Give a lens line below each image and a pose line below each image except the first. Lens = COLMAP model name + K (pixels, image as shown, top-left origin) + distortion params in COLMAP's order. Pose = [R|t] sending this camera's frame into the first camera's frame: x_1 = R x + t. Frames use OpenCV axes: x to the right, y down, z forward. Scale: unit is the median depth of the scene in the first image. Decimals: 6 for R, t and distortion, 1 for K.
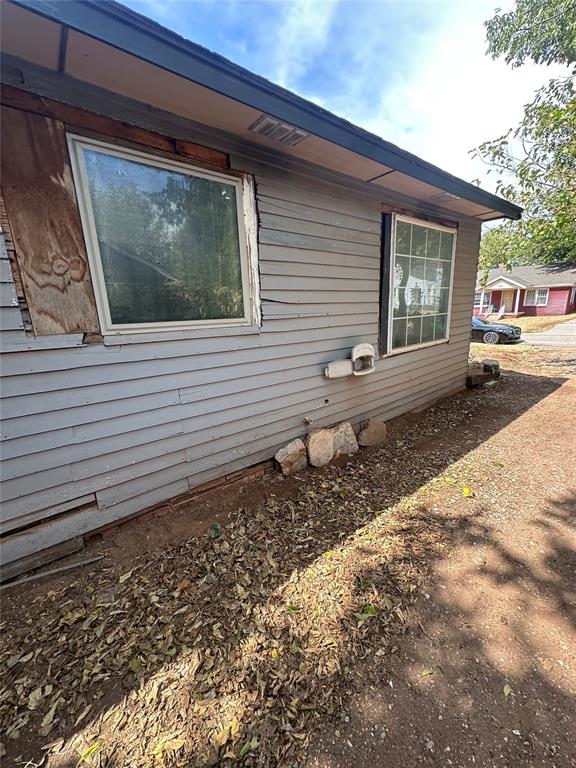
lens RADIAL K [[307.0, 0, 288.6], [0, 307.0, 383.6], [0, 0, 1]] dist [-0.003503, 0.000926]
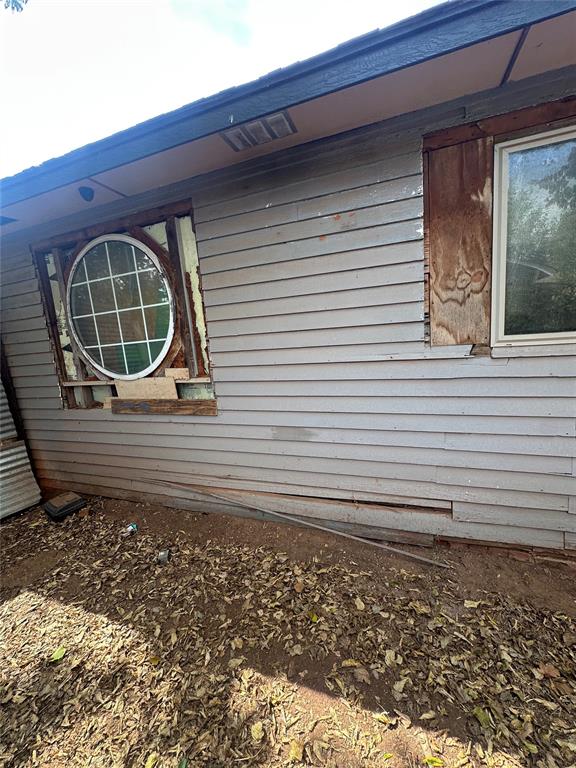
lens RADIAL K [[307.0, 0, 289.2], [0, 307.0, 384.4], [0, 0, 1]] dist [-0.003503, 0.000926]
pose [[0.528708, 0.128074, -0.839086, -0.139174], [-0.141870, 0.987979, 0.061409, -0.012966], [0.836864, 0.086573, 0.540522, -0.032794]]
